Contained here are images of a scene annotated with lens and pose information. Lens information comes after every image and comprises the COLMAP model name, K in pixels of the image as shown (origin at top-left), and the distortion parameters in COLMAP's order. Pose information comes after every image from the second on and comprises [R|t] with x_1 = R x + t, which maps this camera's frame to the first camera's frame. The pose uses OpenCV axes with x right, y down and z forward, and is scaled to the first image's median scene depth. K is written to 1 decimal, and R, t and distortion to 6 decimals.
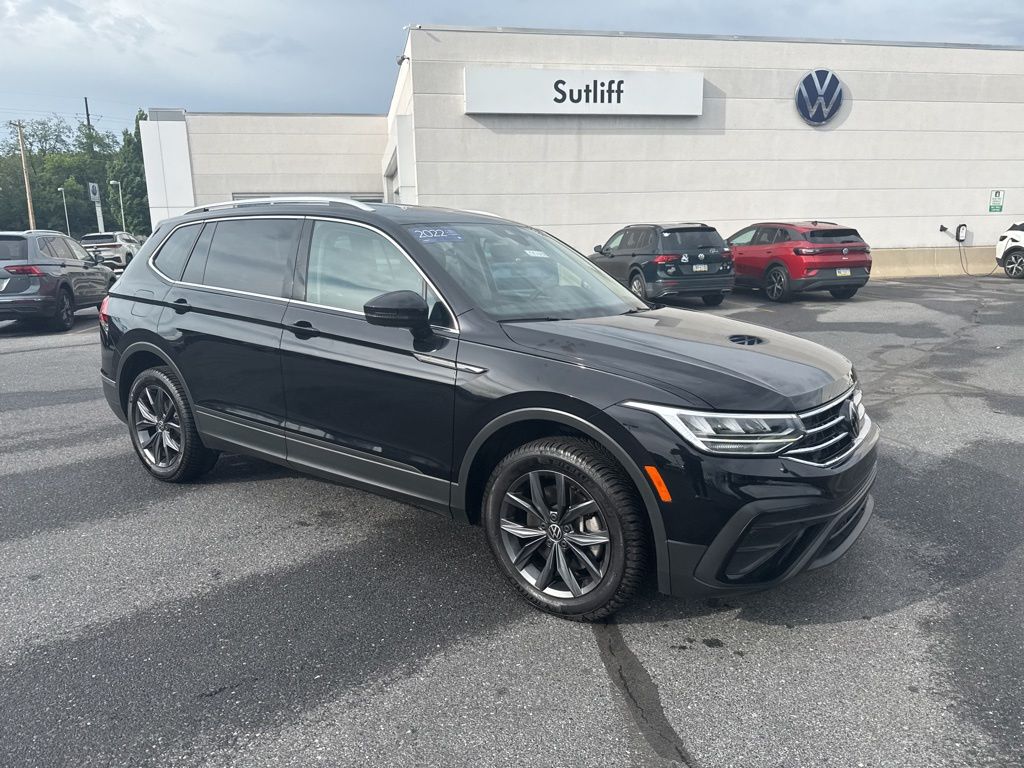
lens RADIAL K [[728.0, 0, 512.8], [0, 728.0, 383.0], [0, 0, 1]] dist [0.027151, -0.039789]
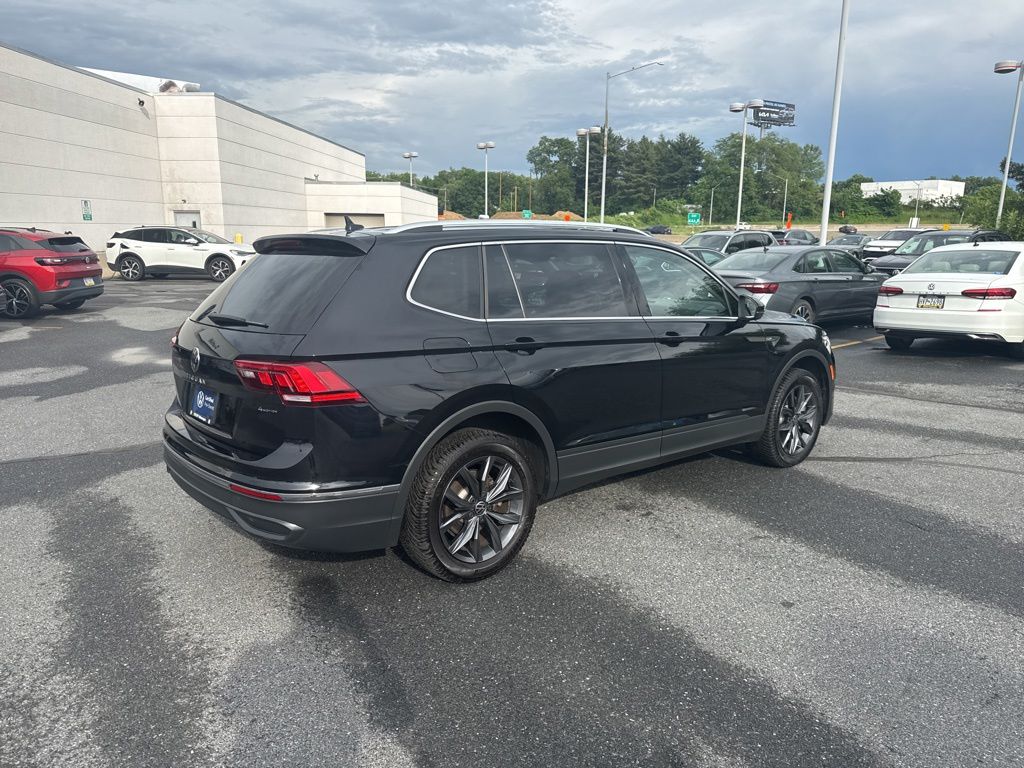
lens RADIAL K [[718.3, 0, 507.2], [0, 718.3, 389.1], [0, 0, 1]] dist [0.039367, -0.055621]
pose [[0.250664, -0.188253, 0.949594, -0.315938], [0.182704, 0.972482, 0.144562, -0.045278], [-0.950677, 0.137258, 0.278160, 0.202471]]
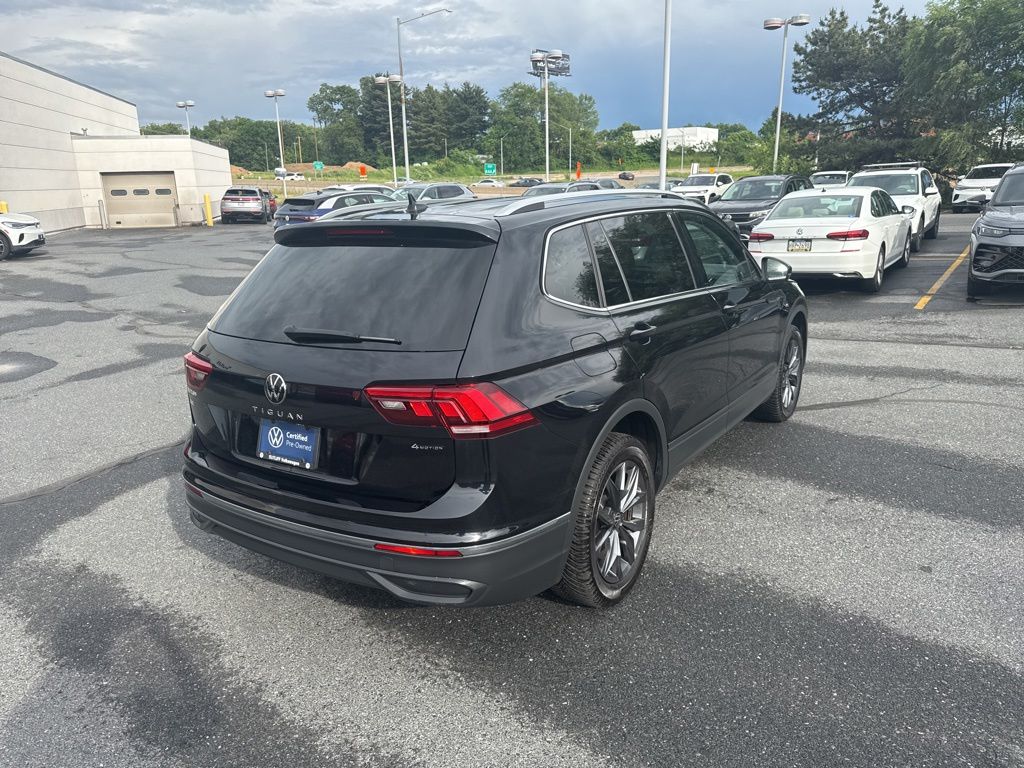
lens RADIAL K [[719.7, 0, 511.2], [0, 719.7, 378.6], [0, 0, 1]] dist [0.037893, -0.051459]
pose [[-0.031546, -0.246016, 0.968752, -0.297804], [0.222271, 0.943238, 0.246775, -0.069036], [-0.974474, 0.223110, 0.024927, 0.284774]]
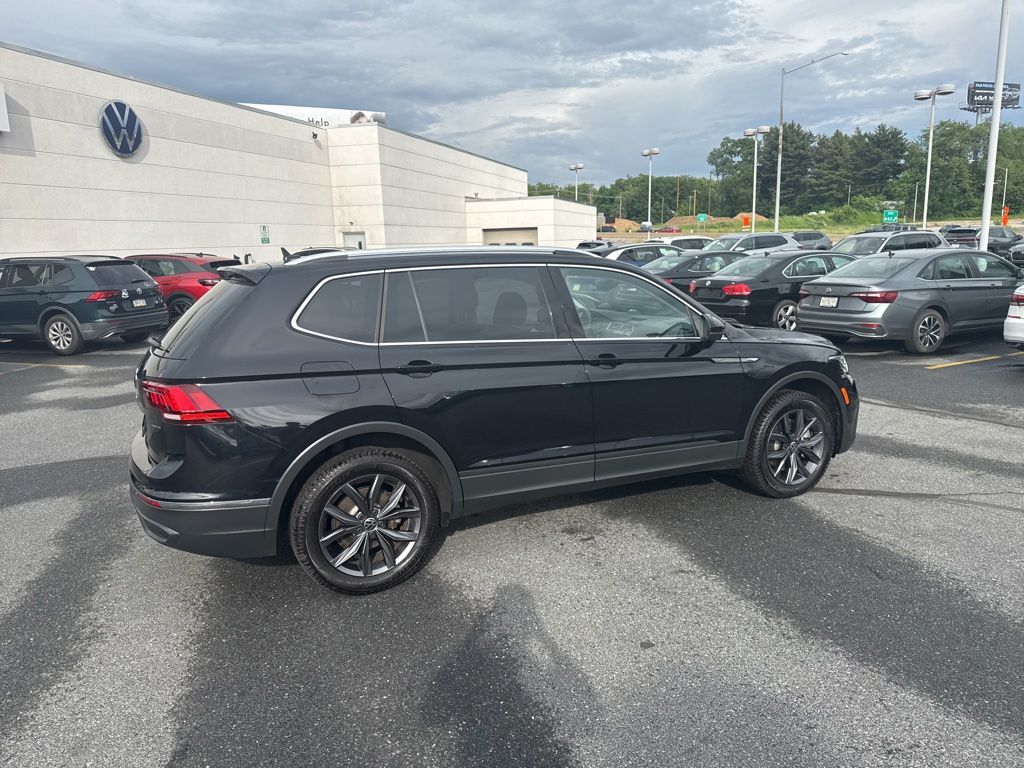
lens RADIAL K [[719.7, 0, 511.2], [0, 719.7, 378.6], [0, 0, 1]] dist [0.037893, -0.051459]
pose [[0.470754, -0.159369, 0.867751, -0.289754], [0.194208, 0.978144, 0.074286, -0.034321], [-0.860624, 0.133554, 0.491416, 0.123912]]
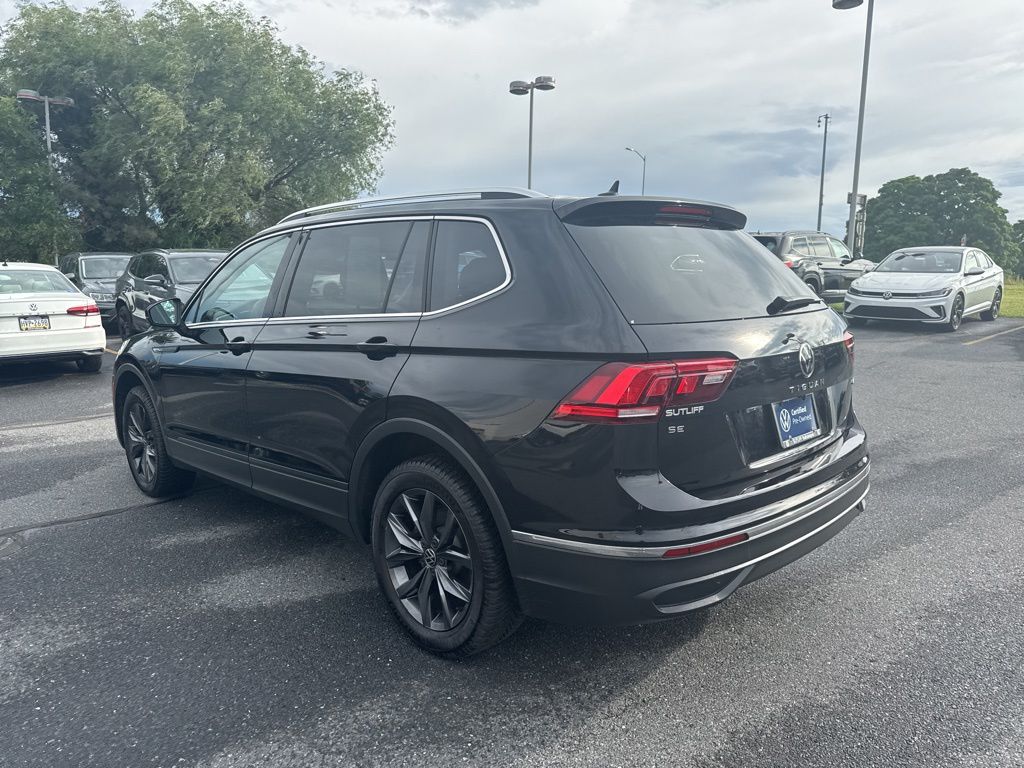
lens RADIAL K [[718.4, 0, 514.1], [0, 718.4, 388.2], [0, 0, 1]] dist [0.033847, -0.046048]
pose [[-0.985429, -0.023320, 0.168479, -0.113885], [0.033062, 0.945398, 0.324237, -0.084051], [-0.166841, 0.325083, -0.930852, 0.485943]]
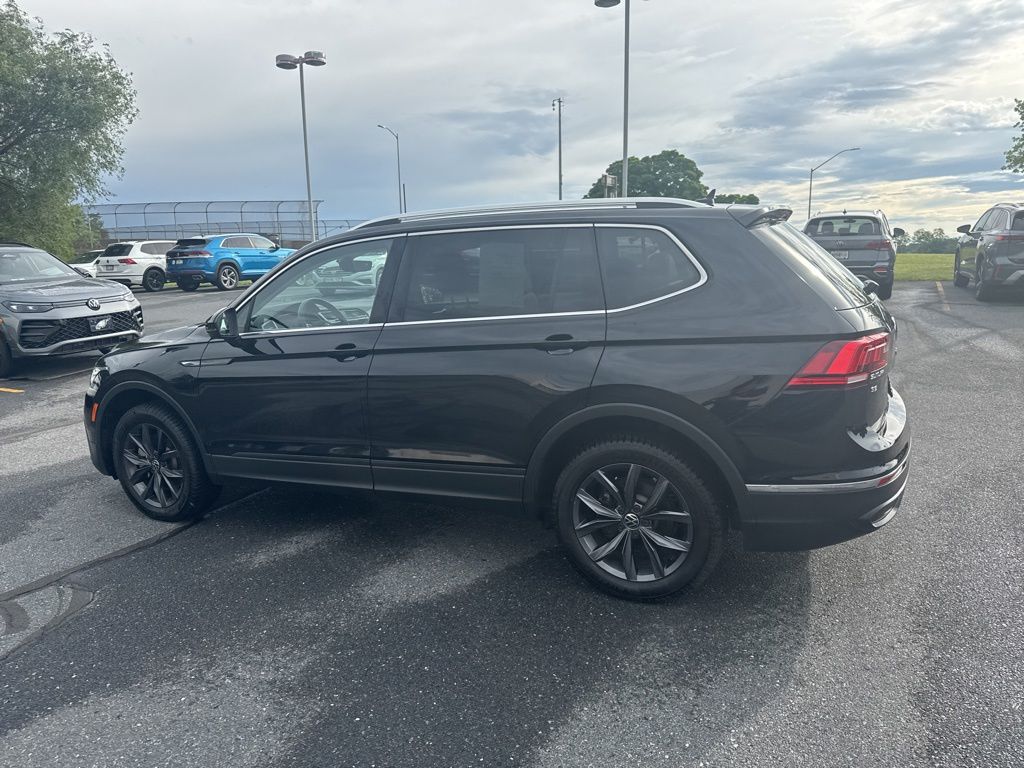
lens RADIAL K [[716.9, 0, 508.3], [0, 716.9, 386.9], [0, 0, 1]] dist [0.025962, -0.032482]
pose [[-0.985982, 0.065516, -0.153450, -0.013976], [0.006392, 0.933838, 0.357639, -0.095582], [0.166729, 0.351645, -0.921166, 0.504713]]
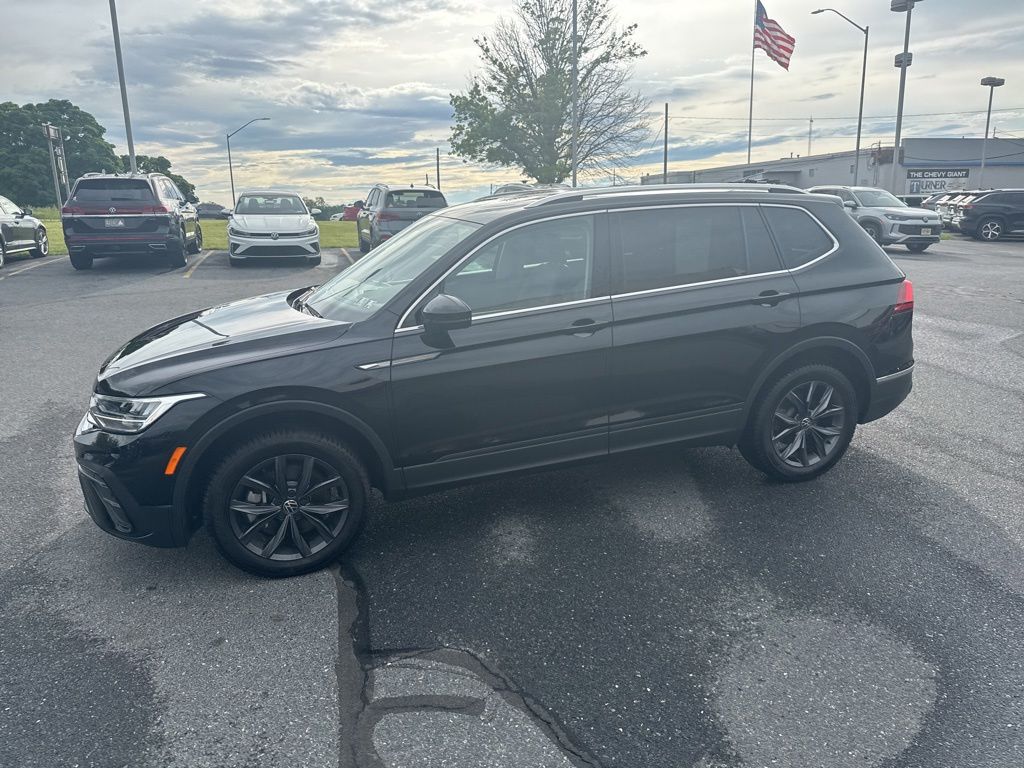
lens RADIAL K [[714.3, 0, 506.9], [0, 714.3, 381.6], [0, 0, 1]] dist [0.040930, -0.055373]
pose [[-0.589811, 0.213950, -0.778684, 0.182533], [-0.121583, 0.929746, 0.347548, -0.086526], [0.798336, 0.299662, -0.522362, 0.398170]]
